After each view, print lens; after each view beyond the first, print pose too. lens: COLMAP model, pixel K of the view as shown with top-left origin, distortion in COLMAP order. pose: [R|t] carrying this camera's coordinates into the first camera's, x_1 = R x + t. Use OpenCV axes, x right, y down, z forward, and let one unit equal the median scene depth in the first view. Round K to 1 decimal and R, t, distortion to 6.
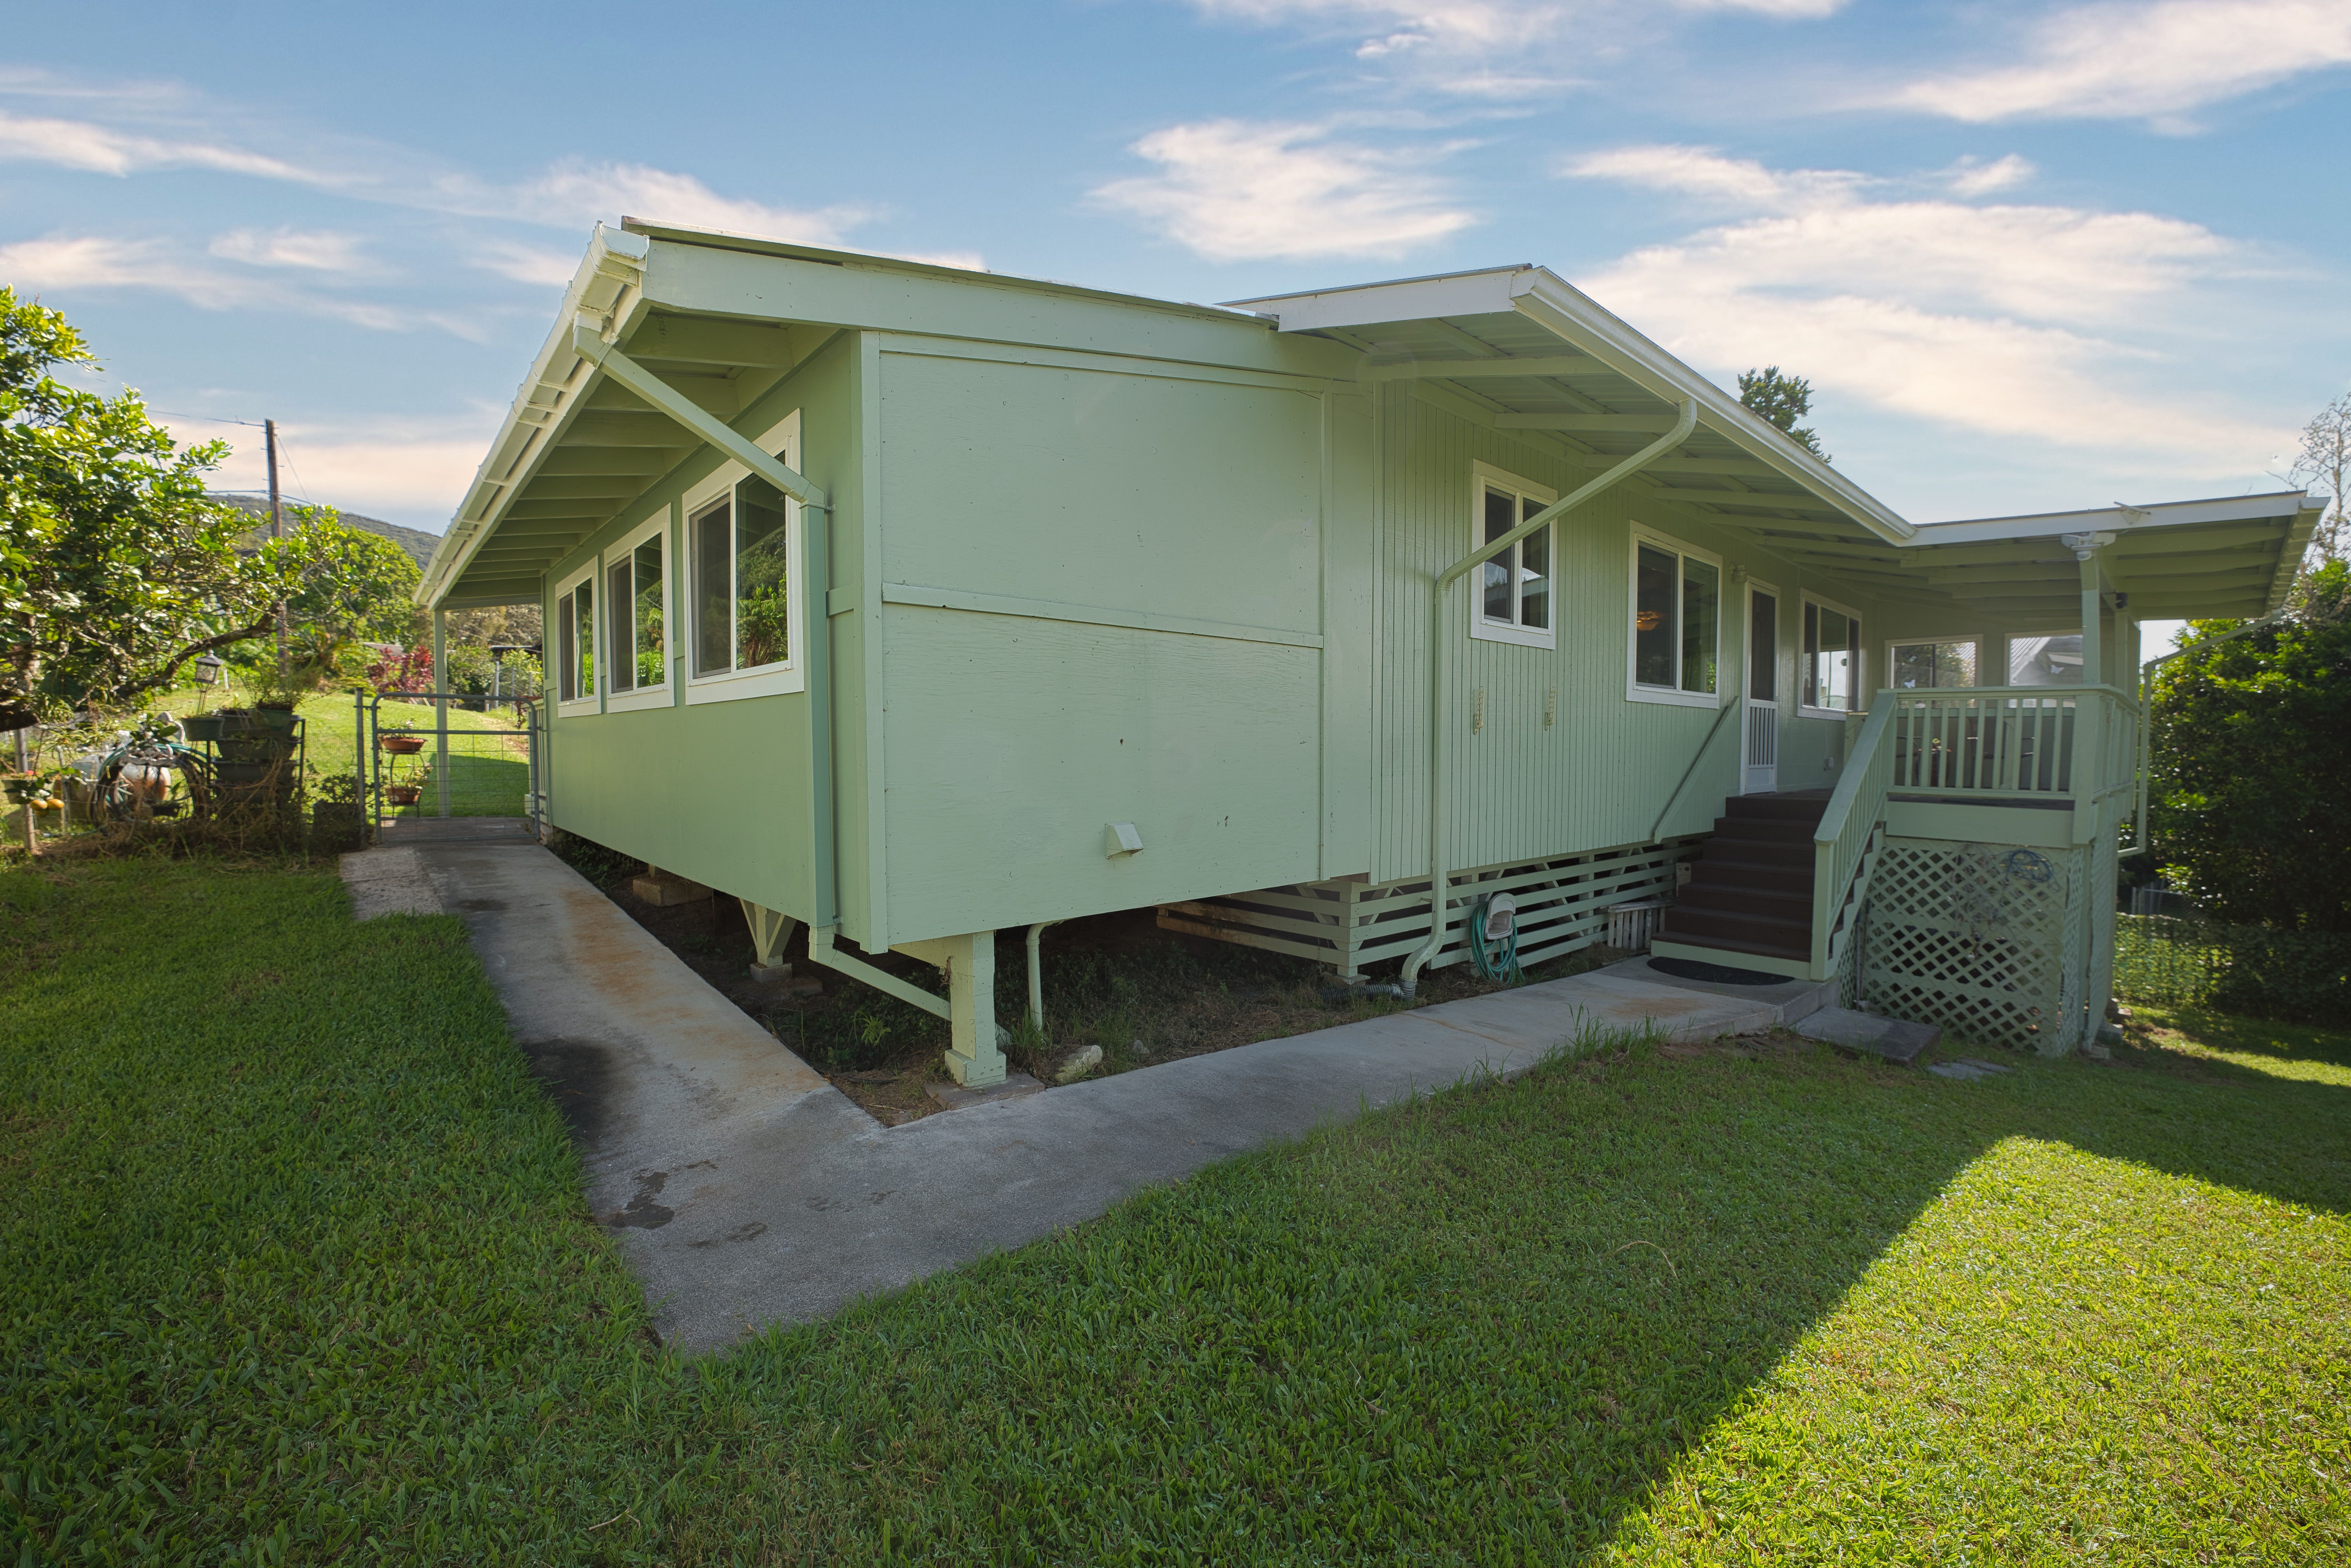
lens RADIAL K [[952.3, 0, 1154.7], [0, 952.3, 782.5], [0, 0, 1]] dist [-0.024210, 0.000565]
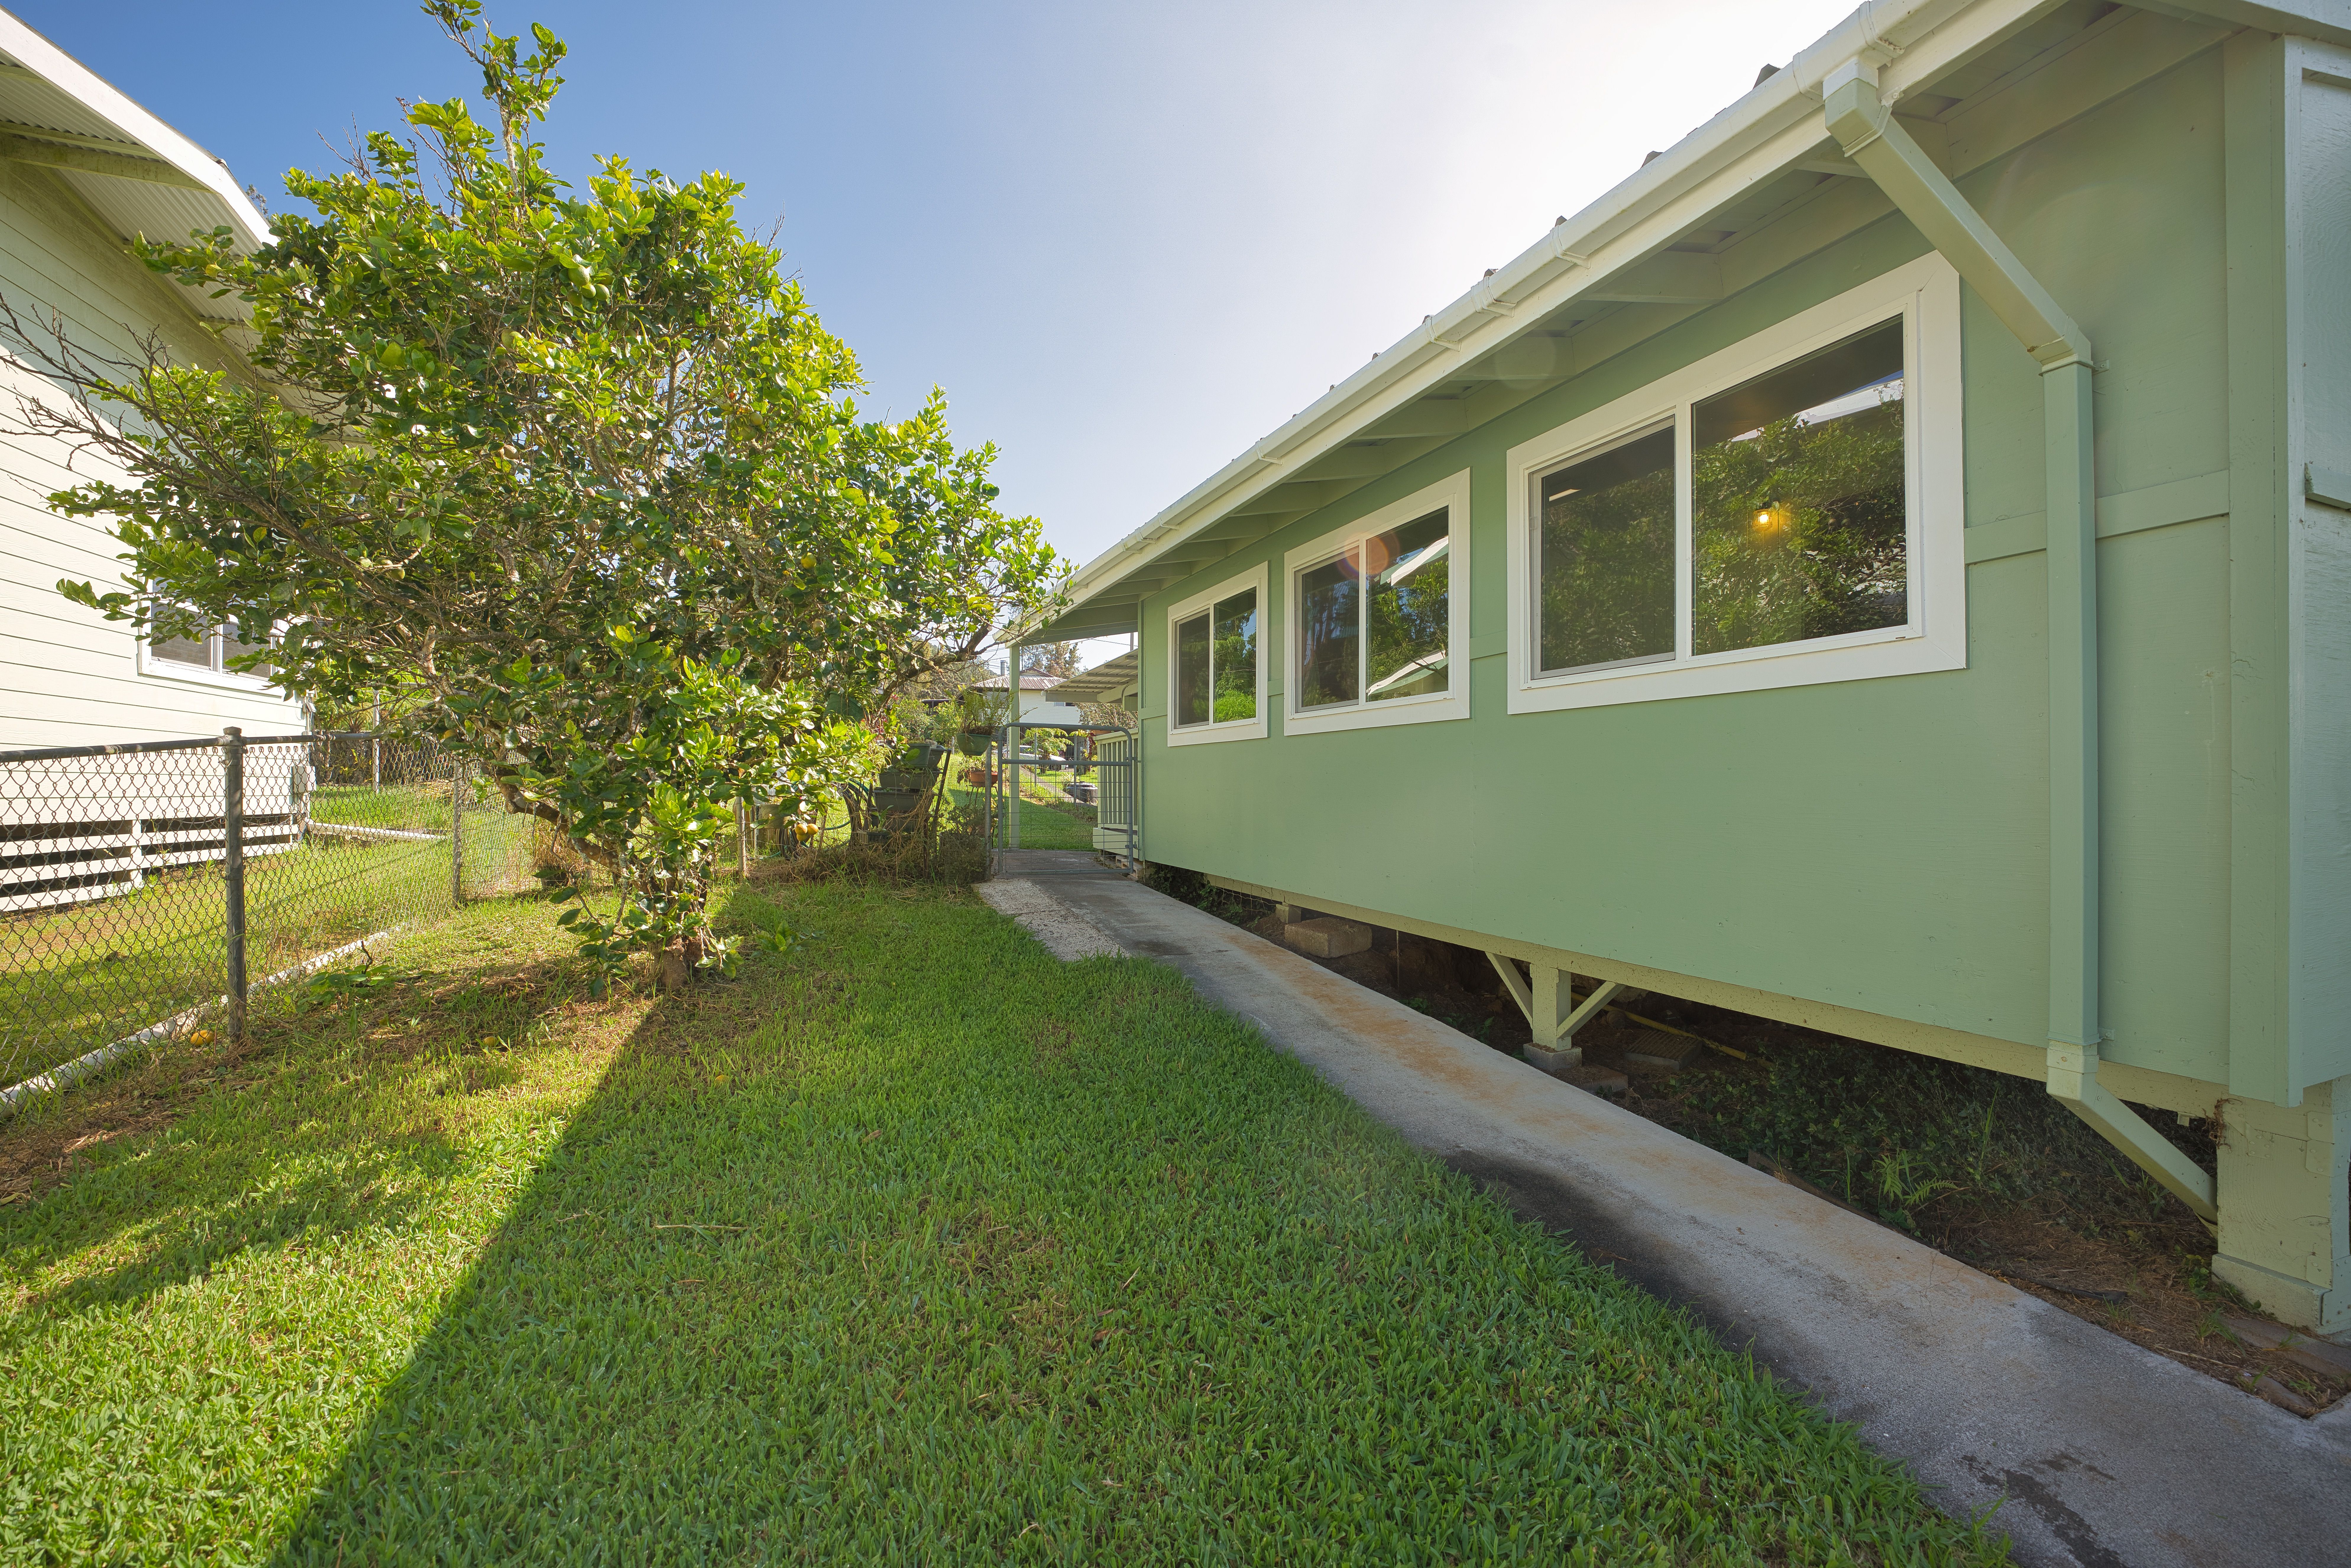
lens RADIAL K [[952.3, 0, 1161.8], [0, 952.3, 784.9], [0, 0, 1]] dist [-0.024210, 0.000565]
pose [[0.941073, -0.001946, -0.338197, -0.610067], [-0.011652, 0.999203, -0.038173, 0.013032], [0.338002, 0.039864, 0.940301, 0.199477]]
